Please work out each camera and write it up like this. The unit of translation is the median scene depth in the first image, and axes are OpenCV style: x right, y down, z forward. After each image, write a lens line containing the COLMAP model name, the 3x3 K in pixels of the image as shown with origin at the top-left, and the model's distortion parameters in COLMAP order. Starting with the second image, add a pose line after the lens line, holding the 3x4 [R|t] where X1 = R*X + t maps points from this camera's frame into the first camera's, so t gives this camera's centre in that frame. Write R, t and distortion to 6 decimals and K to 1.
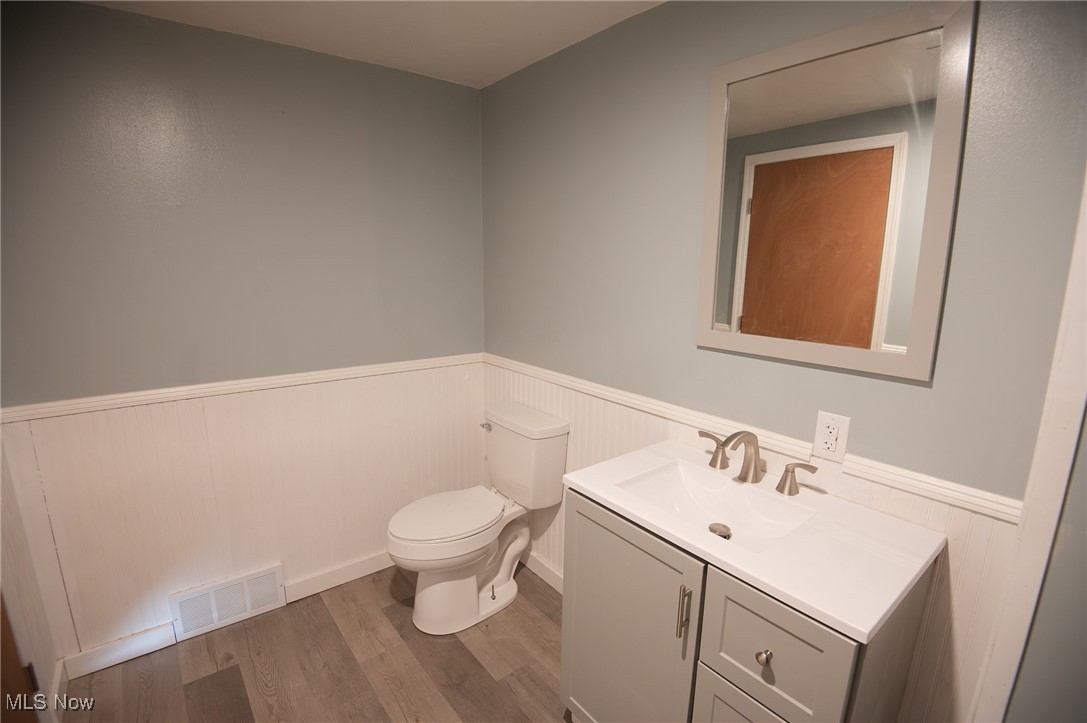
lens RADIAL K [[504.4, 0, 544.2], [0, 504.4, 361.3], [0, 0, 1]] dist [-0.024535, -0.005609]
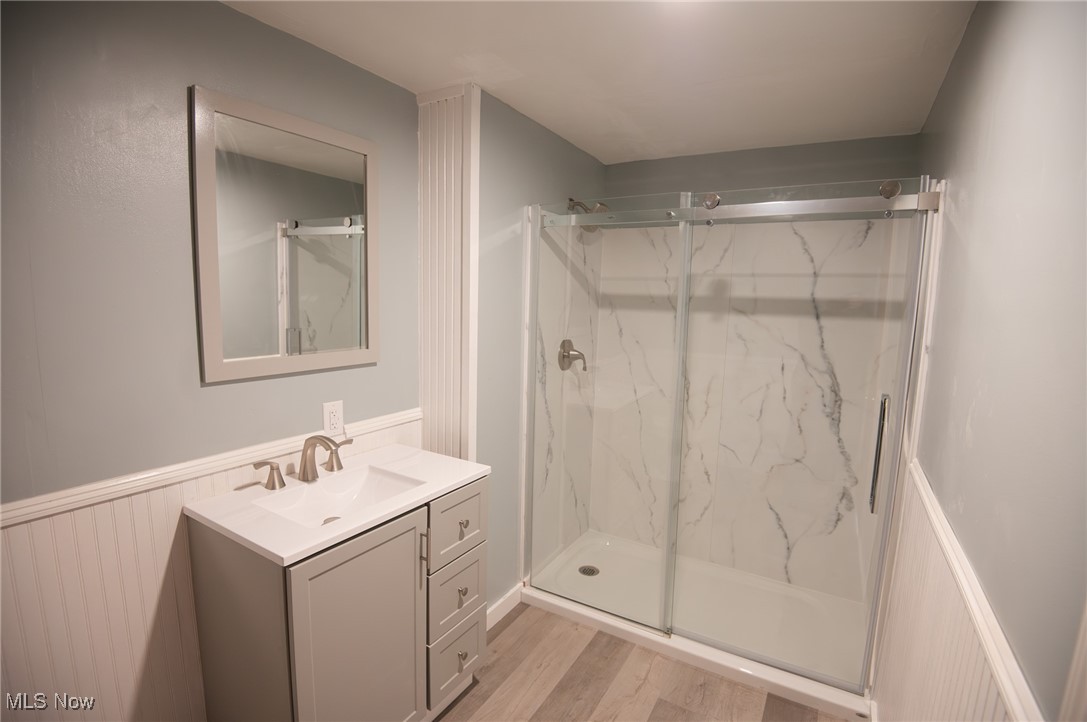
lens RADIAL K [[504.4, 0, 544.5], [0, 504.4, 359.6], [0, 0, 1]] dist [-0.024535, -0.005609]
pose [[-0.338781, -0.130600, 0.931757, -0.900094], [0.164056, 0.966949, 0.195183, -0.183177], [-0.926452, 0.218984, -0.306158, 0.868381]]
